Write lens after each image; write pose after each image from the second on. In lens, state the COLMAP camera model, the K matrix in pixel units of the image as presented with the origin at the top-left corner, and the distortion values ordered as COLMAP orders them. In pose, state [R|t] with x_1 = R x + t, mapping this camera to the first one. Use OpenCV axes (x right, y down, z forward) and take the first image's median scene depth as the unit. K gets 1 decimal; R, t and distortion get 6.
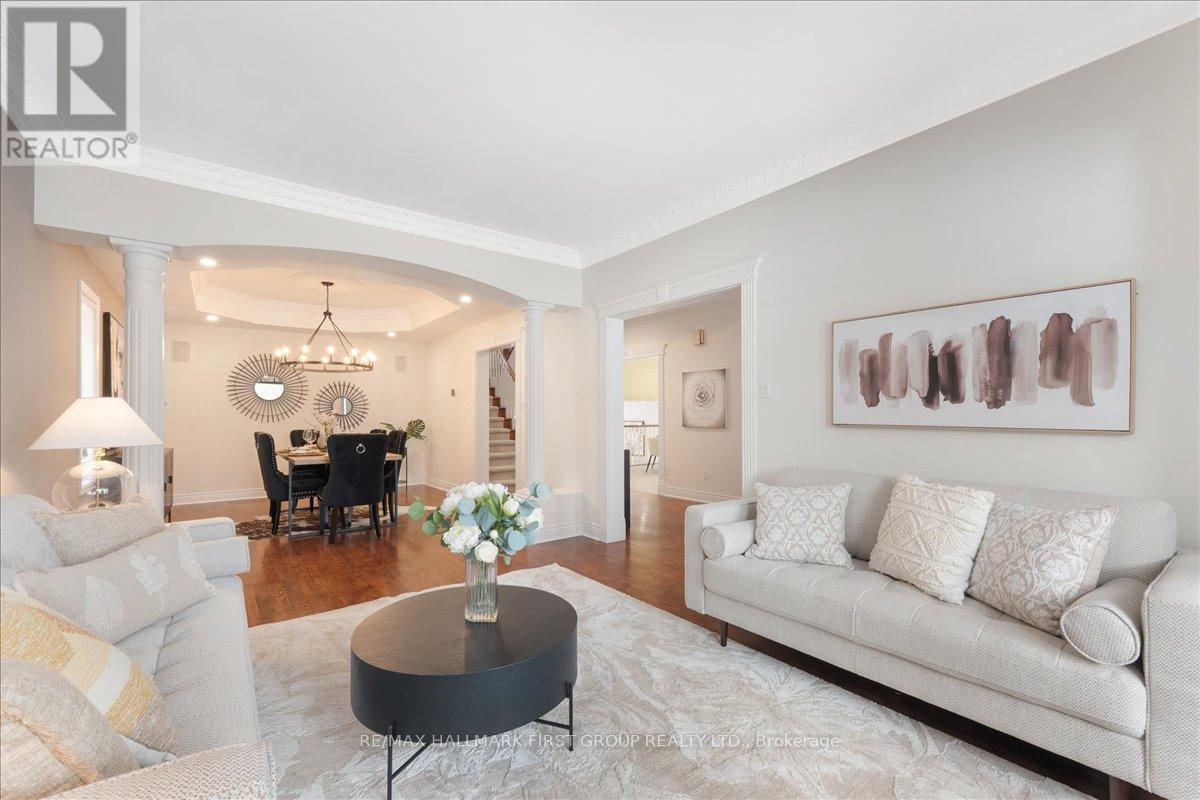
lens RADIAL K [[502.1, 0, 605.4], [0, 502.1, 411.0], [0, 0, 1]] dist [0.003729, 0.000415]
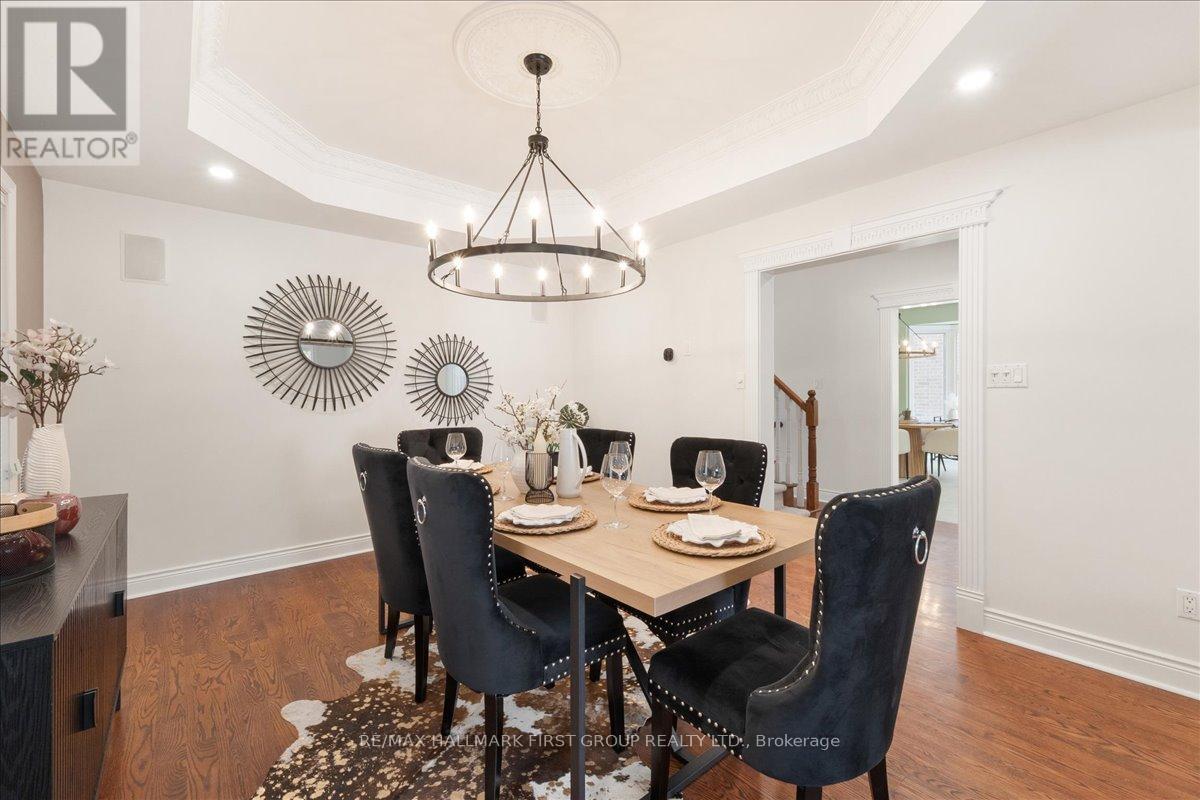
lens RADIAL K [[502.1, 0, 606.3], [0, 502.1, 395.3], [0, 0, 1]] dist [0.003729, 0.000415]
pose [[0.998752, -0.000375, 0.049941, -0.419428], [-0.000571, 0.999821, 0.018925, -0.003142], [-0.049939, -0.018930, 0.998573, 0.487495]]
